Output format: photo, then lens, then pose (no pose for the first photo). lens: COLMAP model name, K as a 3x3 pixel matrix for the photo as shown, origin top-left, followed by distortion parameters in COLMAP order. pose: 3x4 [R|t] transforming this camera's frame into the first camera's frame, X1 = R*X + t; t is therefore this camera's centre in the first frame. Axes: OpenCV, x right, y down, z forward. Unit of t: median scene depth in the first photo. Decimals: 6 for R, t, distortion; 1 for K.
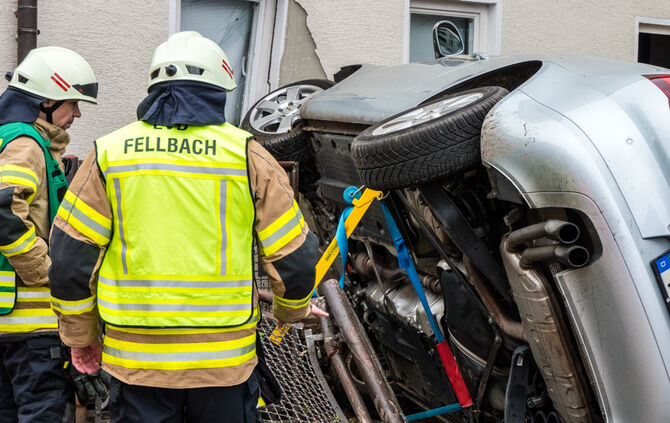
lens RADIAL K [[1474.8, 0, 341.2], [0, 1474.8, 212.6], [0, 0, 1]] dist [0.004833, 0.000000]
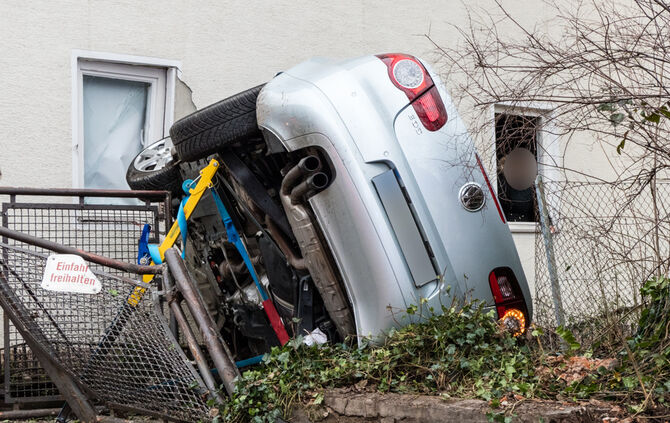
lens RADIAL K [[1444.2, 0, 331.0], [0, 1444.2, 213.9], [0, 0, 1]] dist [-0.009373, 0.000000]
pose [[0.998591, -0.051728, -0.011881, 0.144147], [0.049749, 0.990259, -0.130049, 0.181068], [0.018493, 0.129275, 0.991436, -0.235195]]
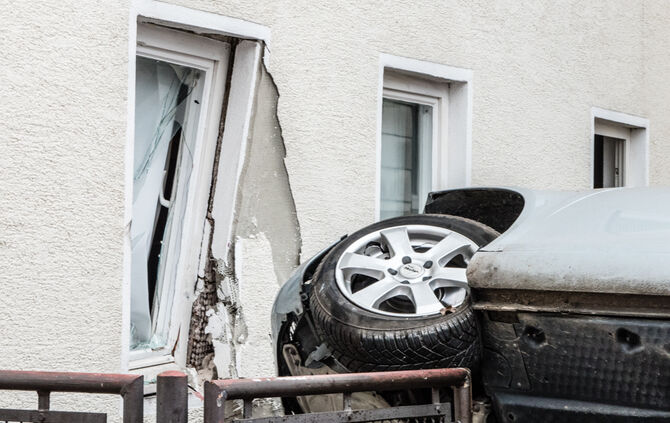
lens RADIAL K [[2233.4, 0, 337.2], [0, 2233.4, 210.3], [0, 0, 1]] dist [0.086893, 0.000000]
pose [[0.923108, -0.000359, 0.384540, -0.472241], [0.031609, 0.996686, -0.074950, -0.039272], [-0.383239, 0.081342, 0.920061, 0.316866]]
